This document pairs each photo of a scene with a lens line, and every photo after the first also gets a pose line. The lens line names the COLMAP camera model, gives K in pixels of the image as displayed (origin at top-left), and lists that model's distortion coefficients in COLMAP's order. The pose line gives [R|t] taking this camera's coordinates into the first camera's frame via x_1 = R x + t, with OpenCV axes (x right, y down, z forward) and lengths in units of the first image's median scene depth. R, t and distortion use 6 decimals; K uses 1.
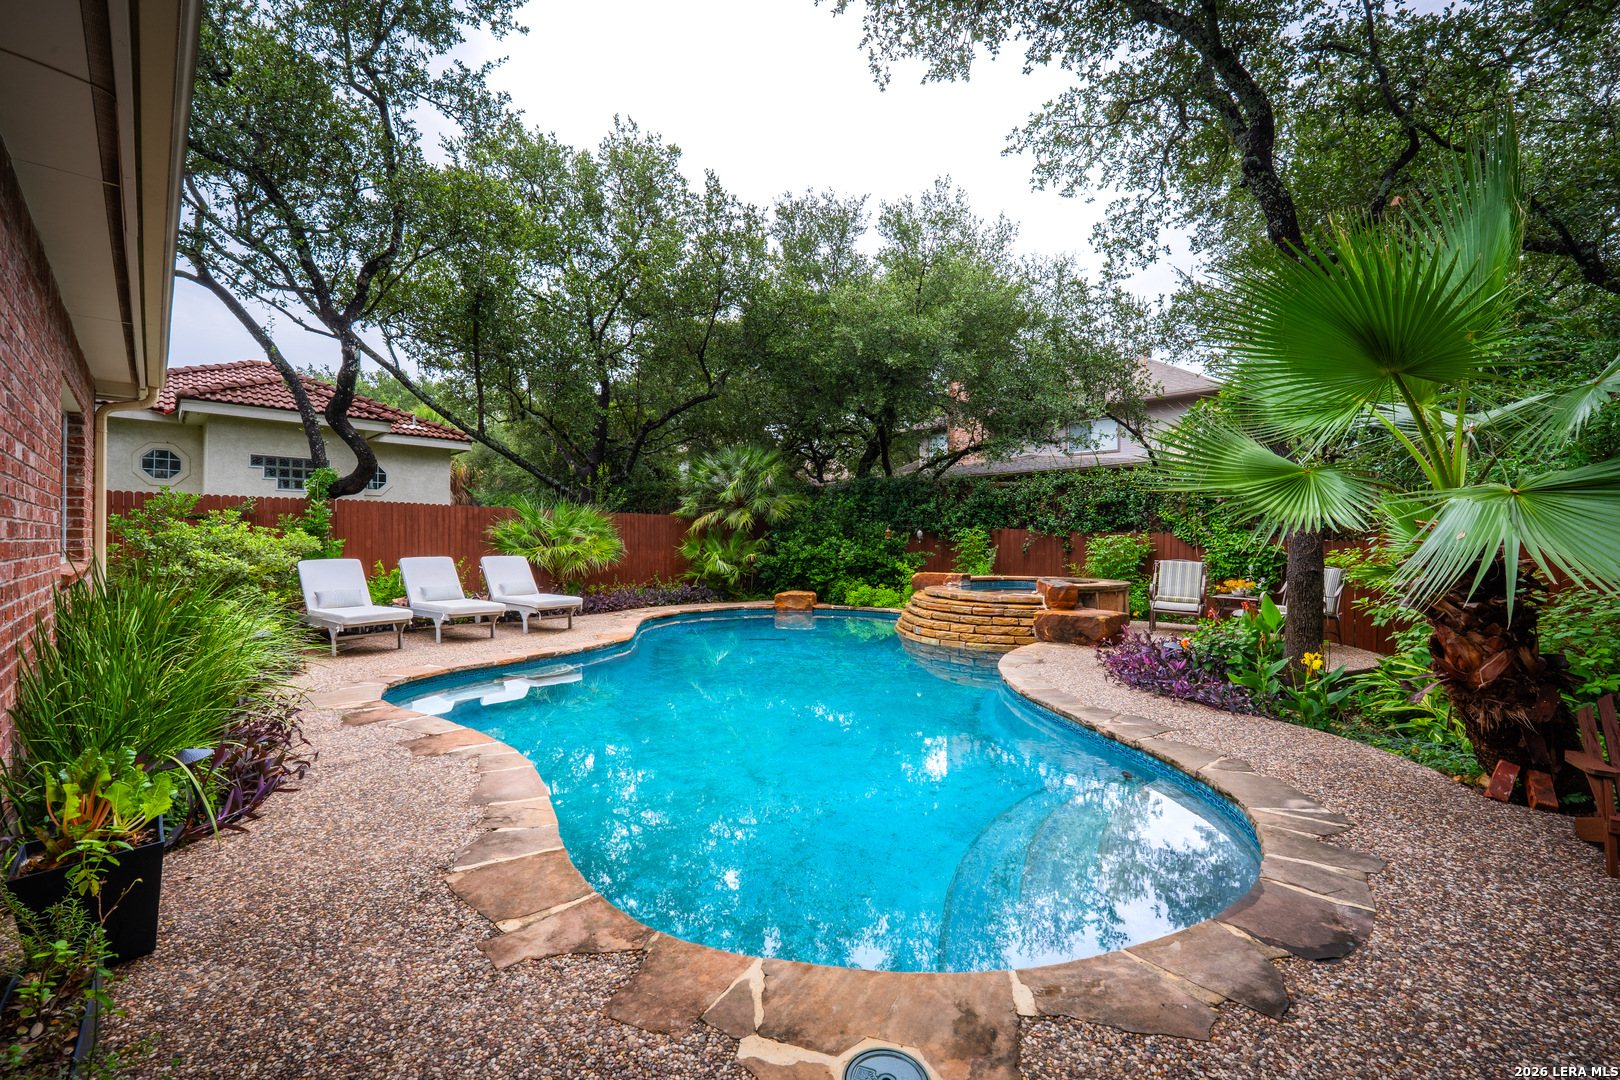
lens RADIAL K [[673.1, 0, 791.5], [0, 673.1, 537.3], [0, 0, 1]] dist [-0.001938, 0.000069]
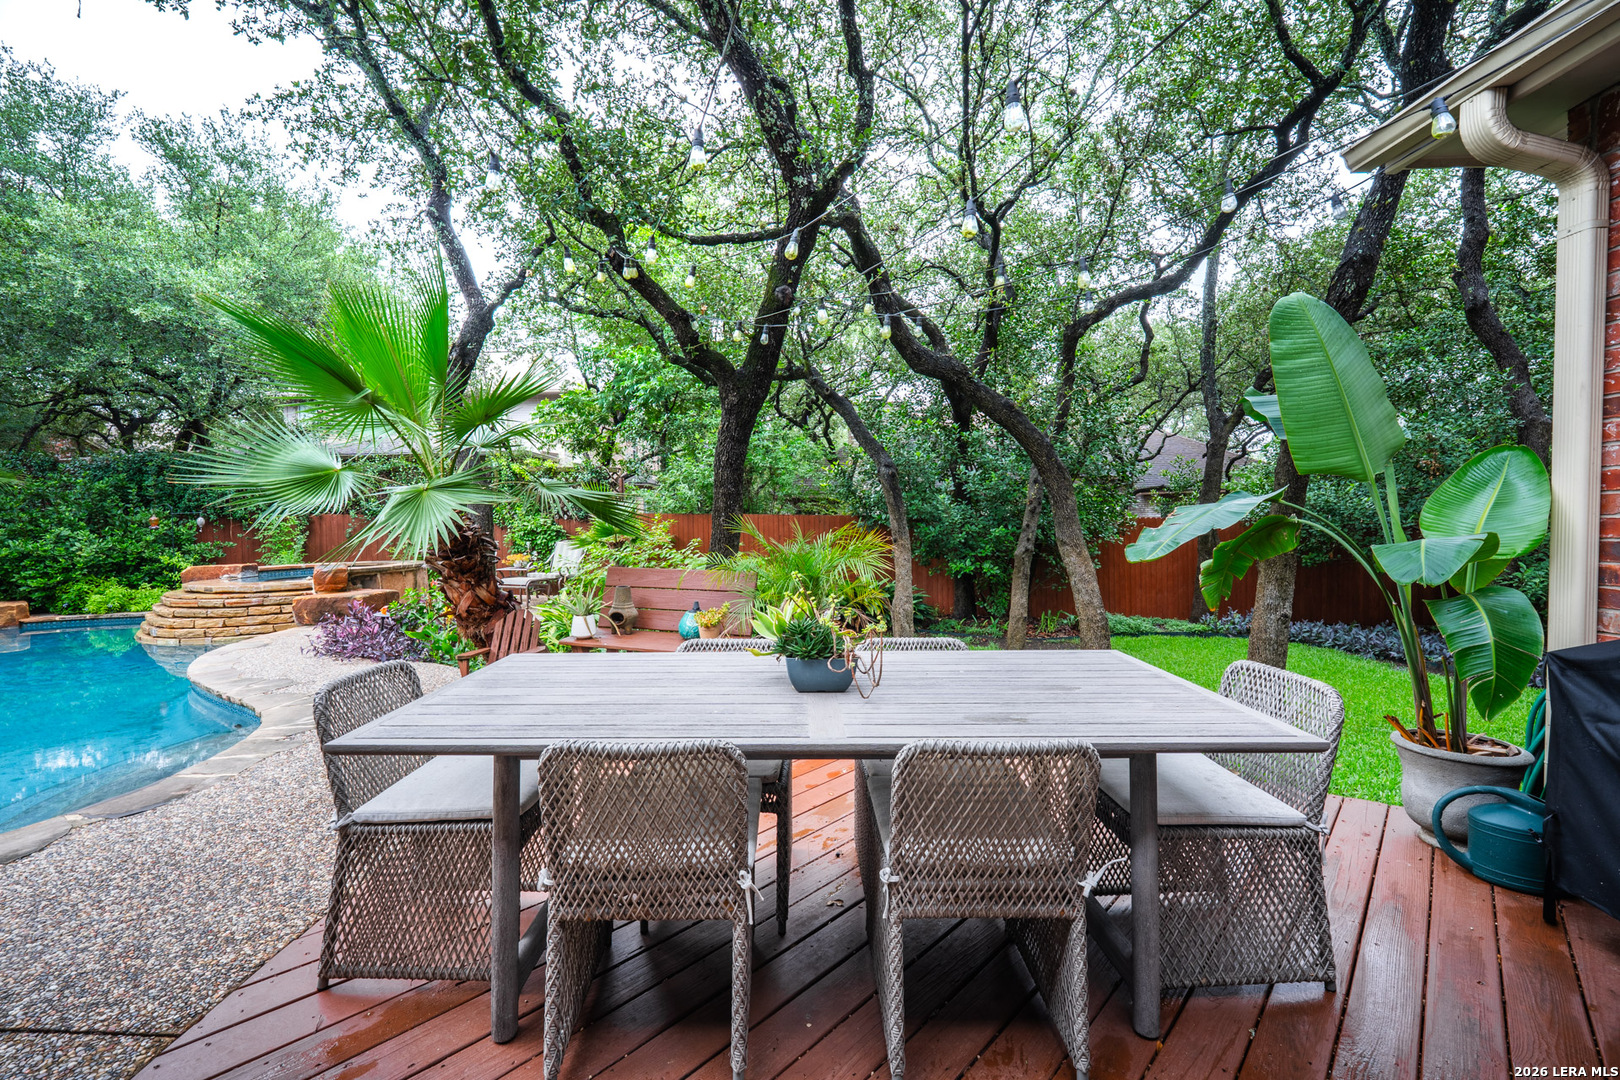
lens RADIAL K [[673.1, 0, 791.5], [0, 673.1, 537.3], [0, 0, 1]] dist [-0.001938, 0.000069]
pose [[0.703973, -0.036673, 0.709280, 0.115773], [0.019558, 0.999288, 0.032256, 0.002371], [-0.709958, -0.008835, 0.704189, -0.148302]]
